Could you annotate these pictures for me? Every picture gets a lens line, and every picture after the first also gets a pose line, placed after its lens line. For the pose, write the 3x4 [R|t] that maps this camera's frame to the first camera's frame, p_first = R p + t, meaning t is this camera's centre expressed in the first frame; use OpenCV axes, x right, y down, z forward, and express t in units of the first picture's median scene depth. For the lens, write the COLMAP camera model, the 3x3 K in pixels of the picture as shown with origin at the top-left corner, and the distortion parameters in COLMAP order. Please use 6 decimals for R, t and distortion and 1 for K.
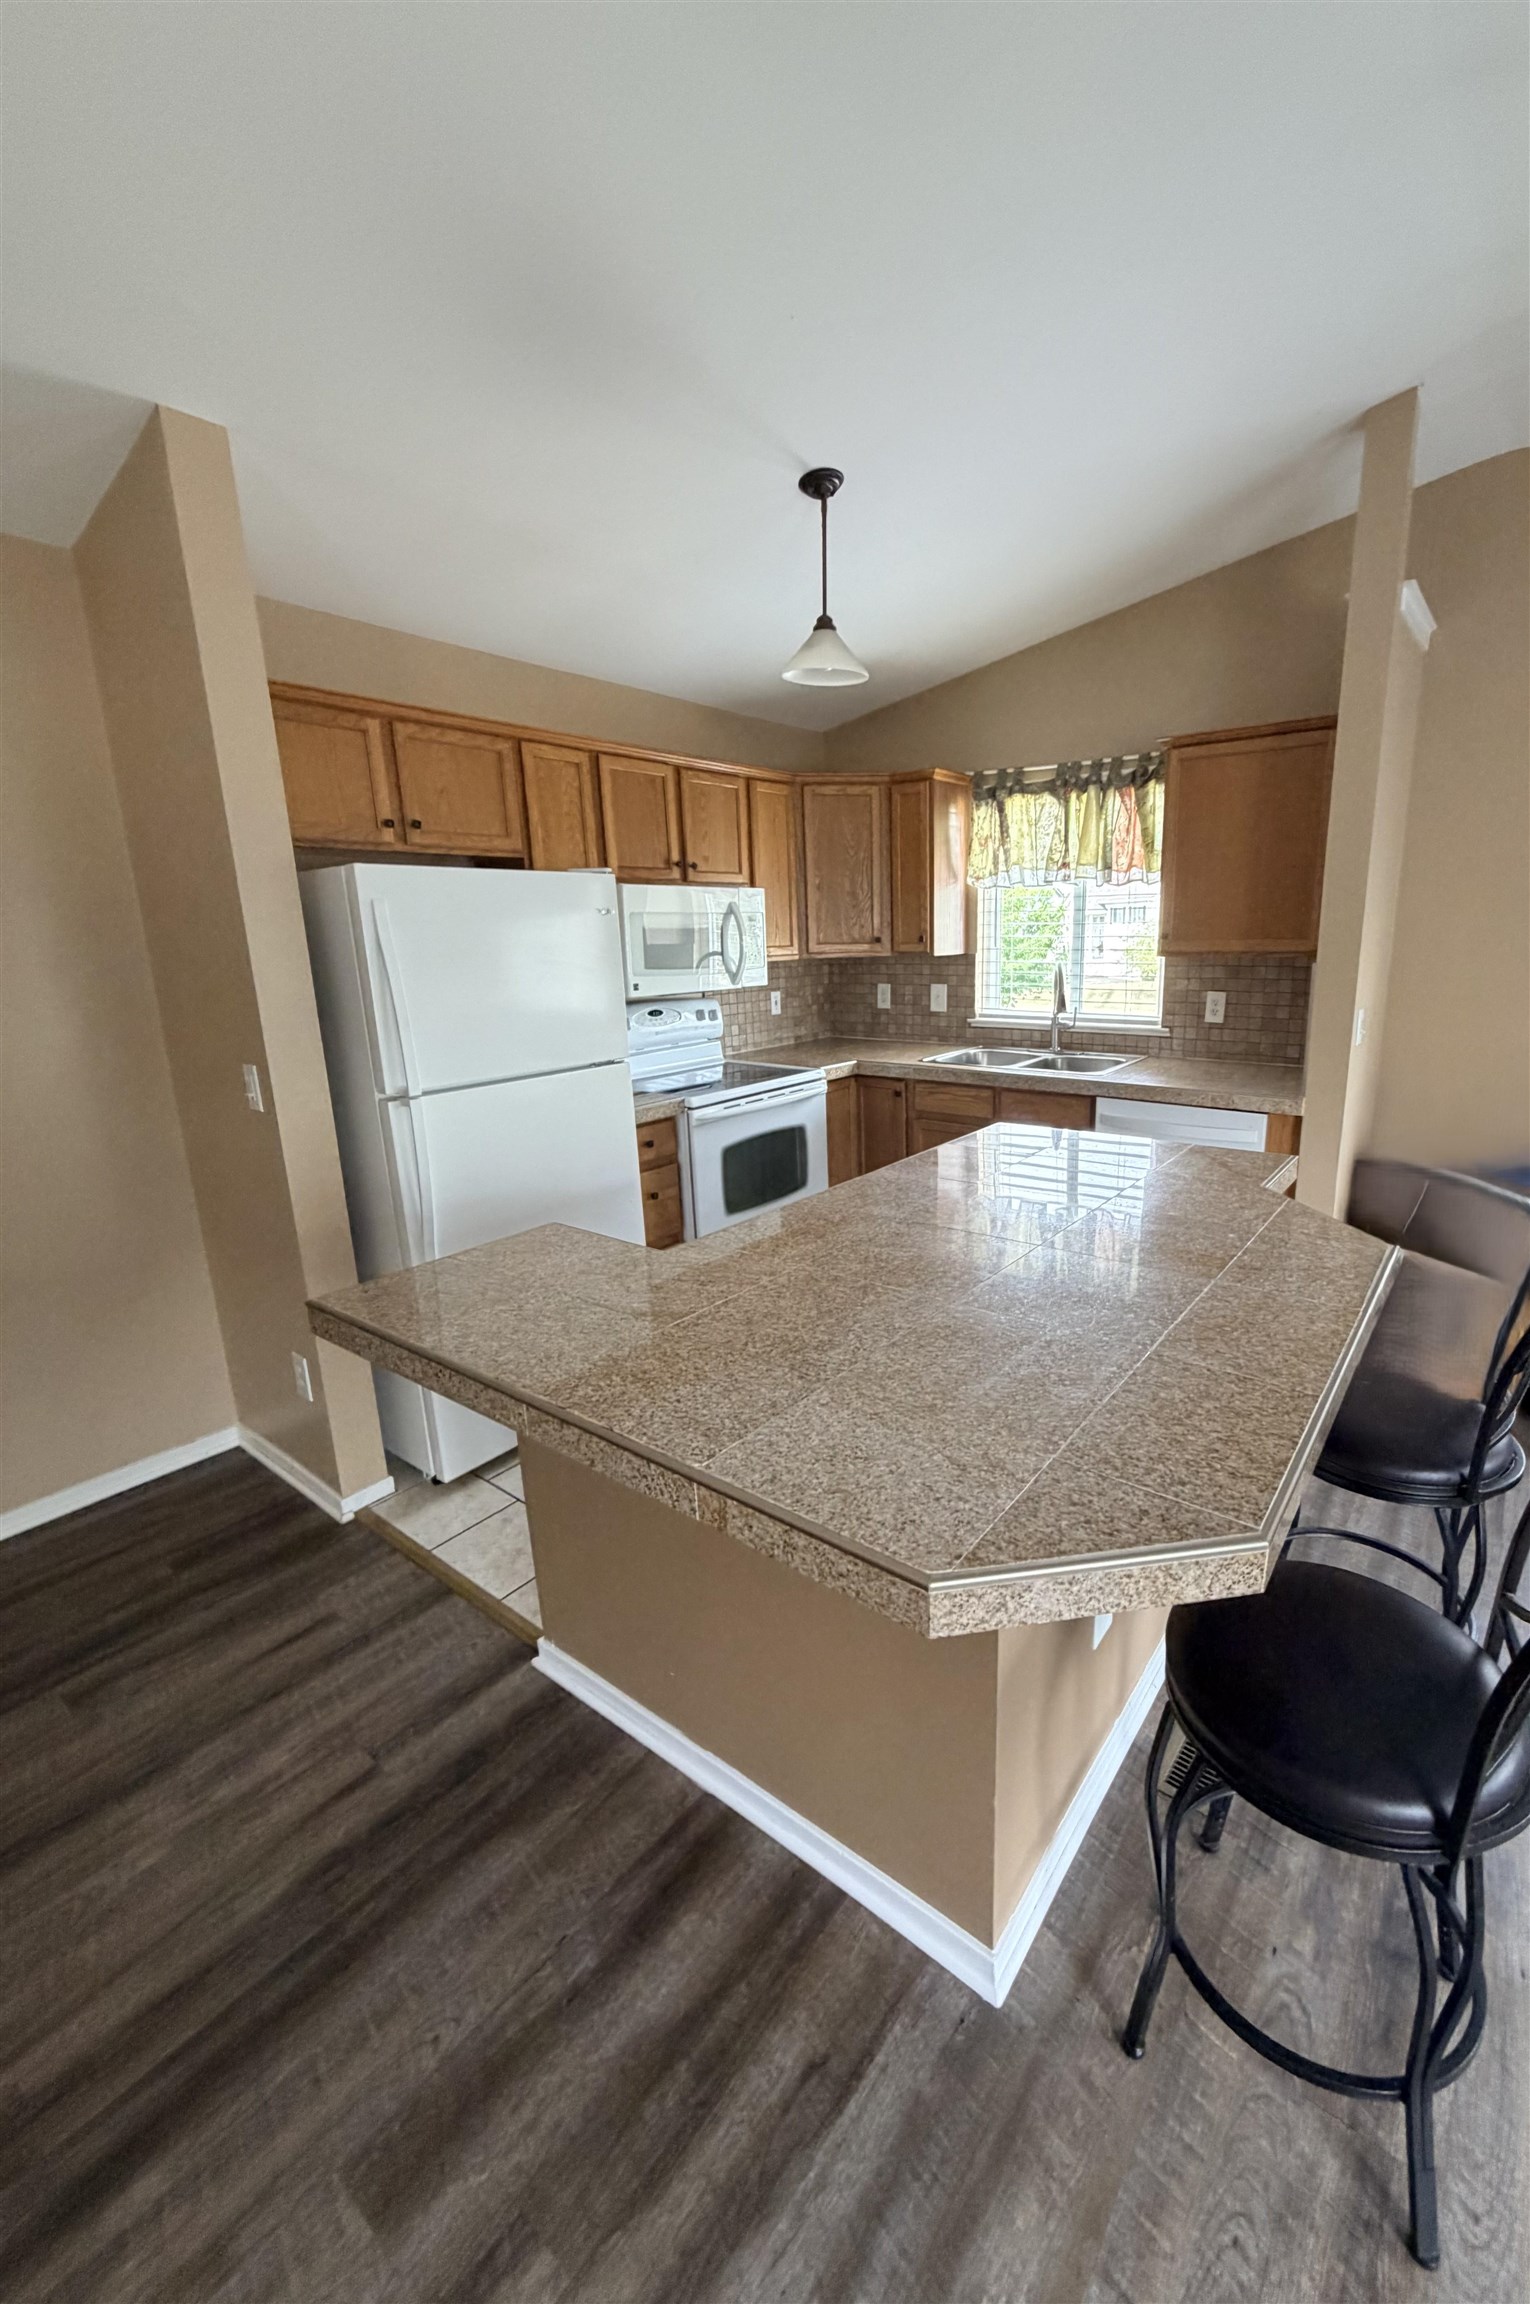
lens RADIAL K [[920.4, 0, 851.6], [0, 920.4, 1148.0], [0, 0, 1]] dist [0.003574, 0.000231]
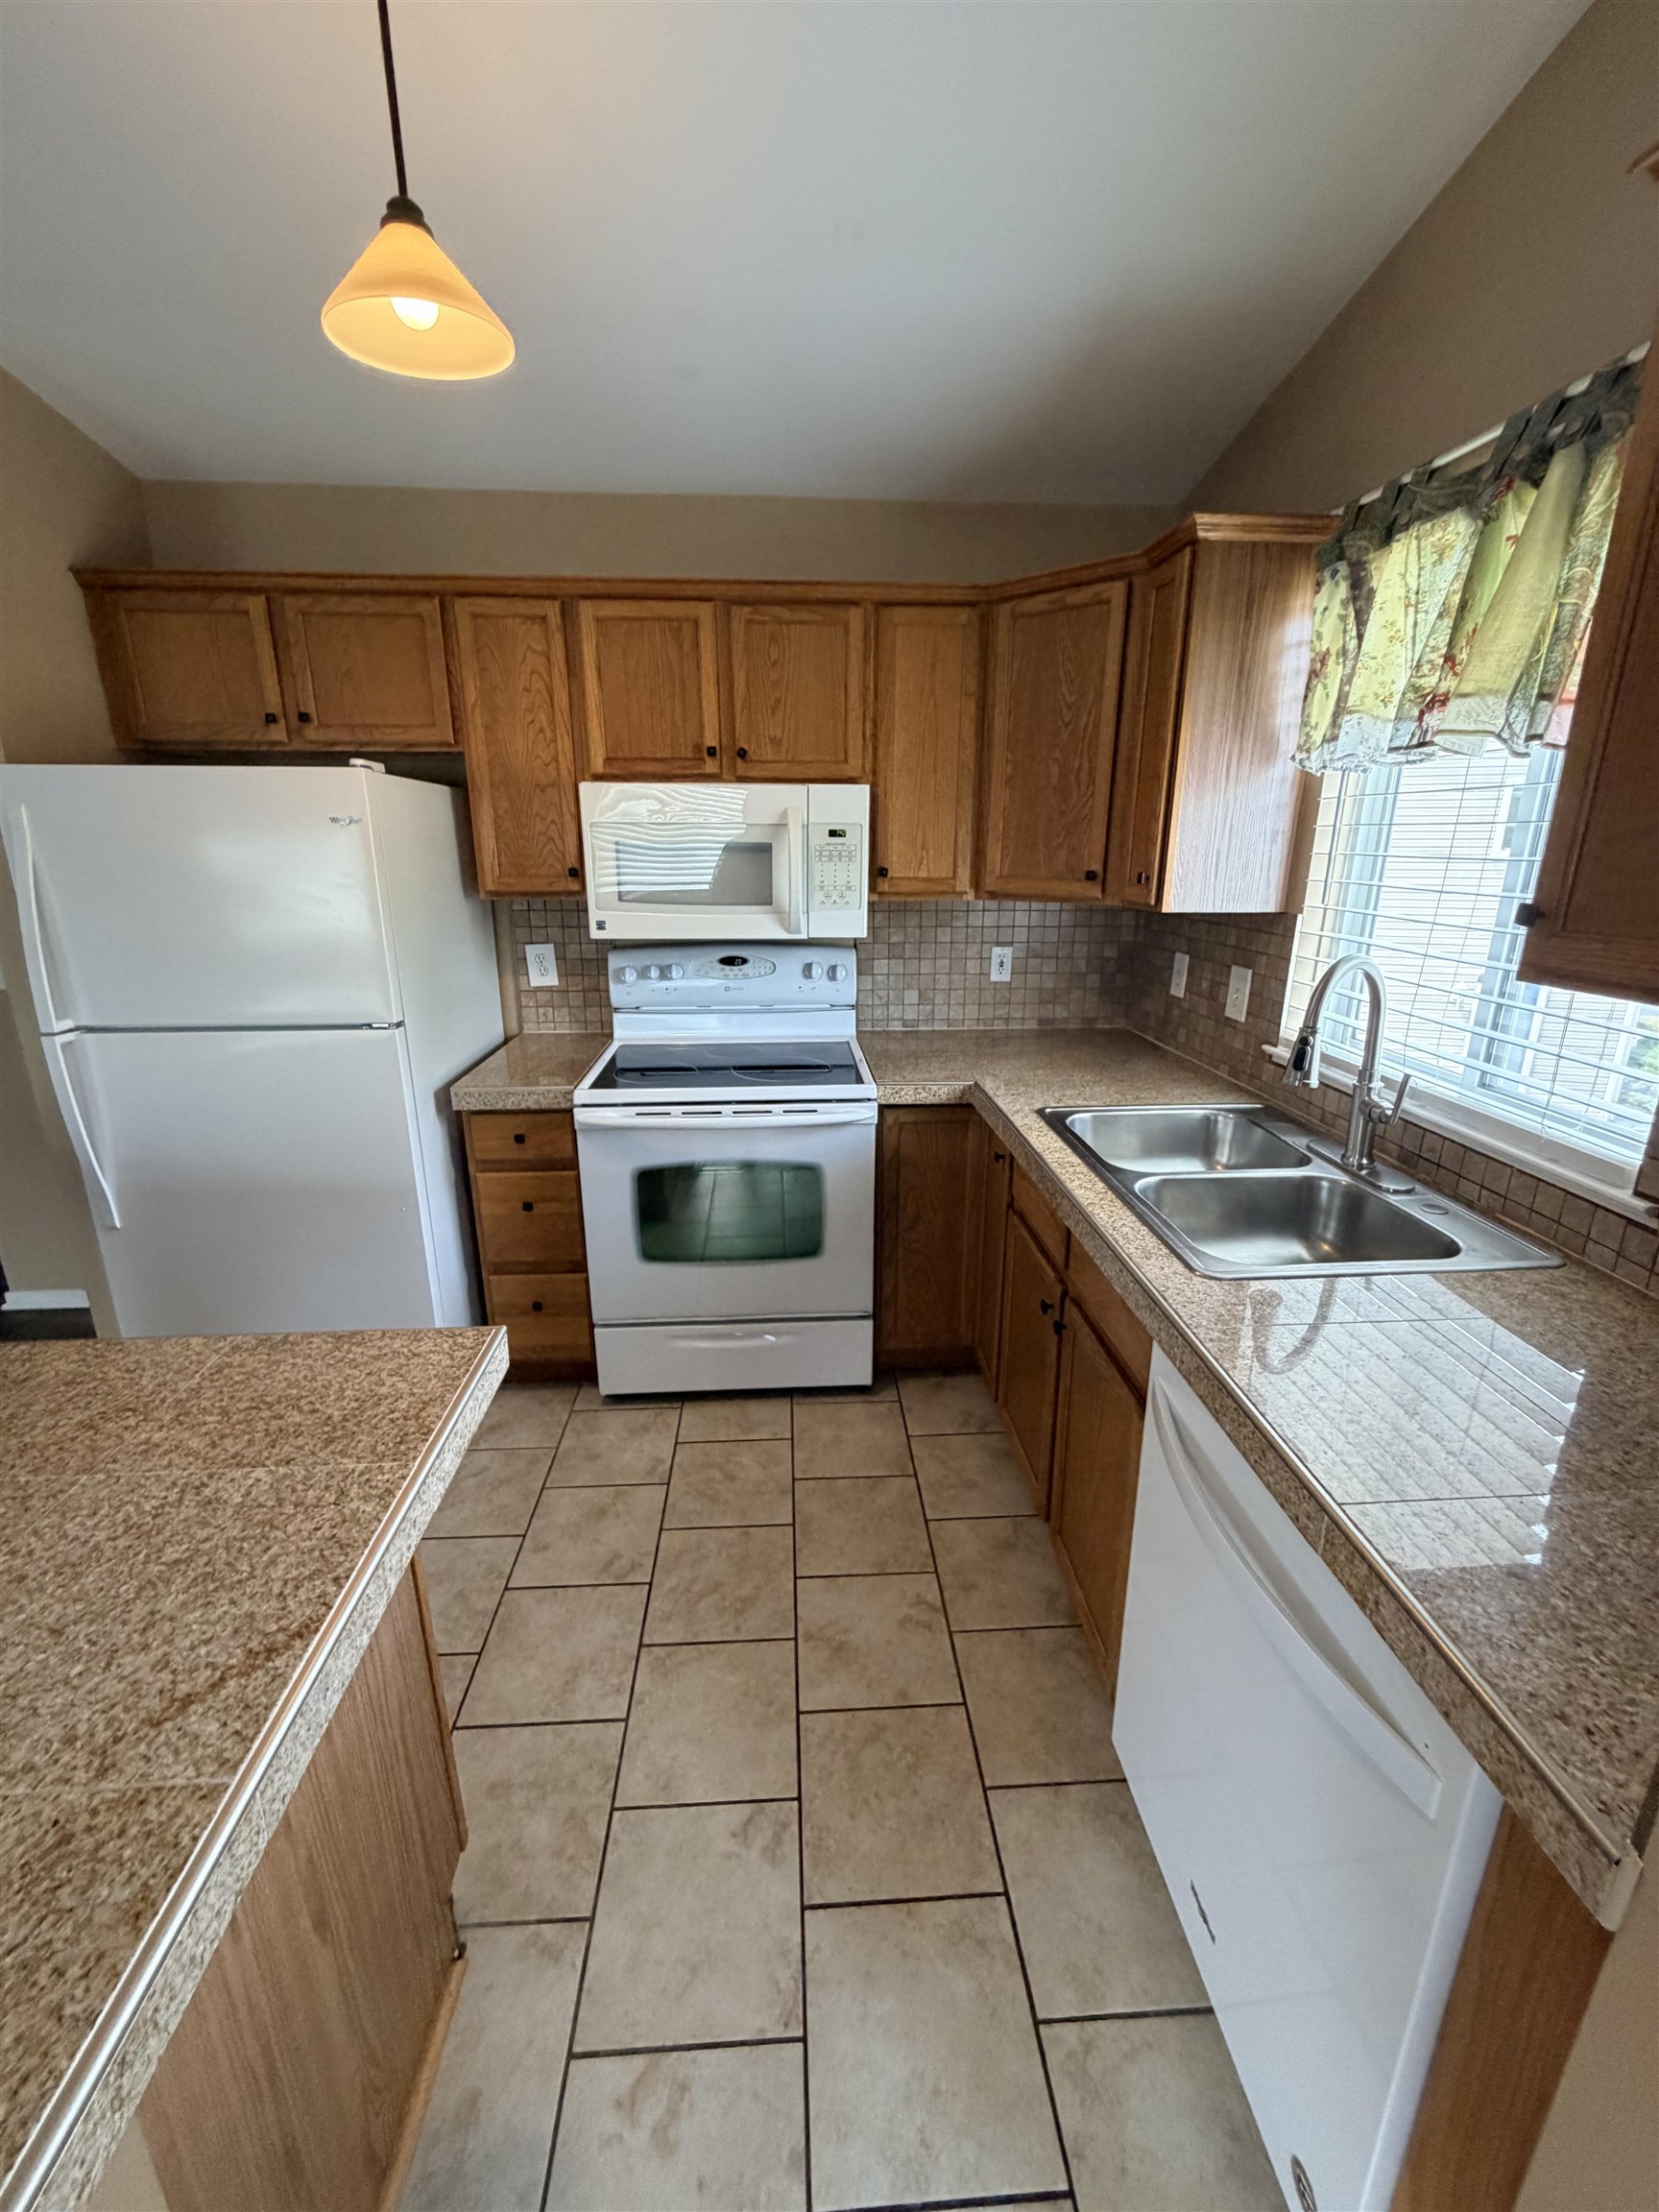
lens RADIAL K [[883.2, 0, 832.5], [0, 883.2, 1104.2], [0, 0, 1]] dist [-0.002951, -0.000059]
pose [[0.643079, 0.239610, -0.727349, 0.372070], [-0.194327, 0.969760, 0.147655, -0.151959], [0.740734, 0.046390, 0.670195, 0.578525]]
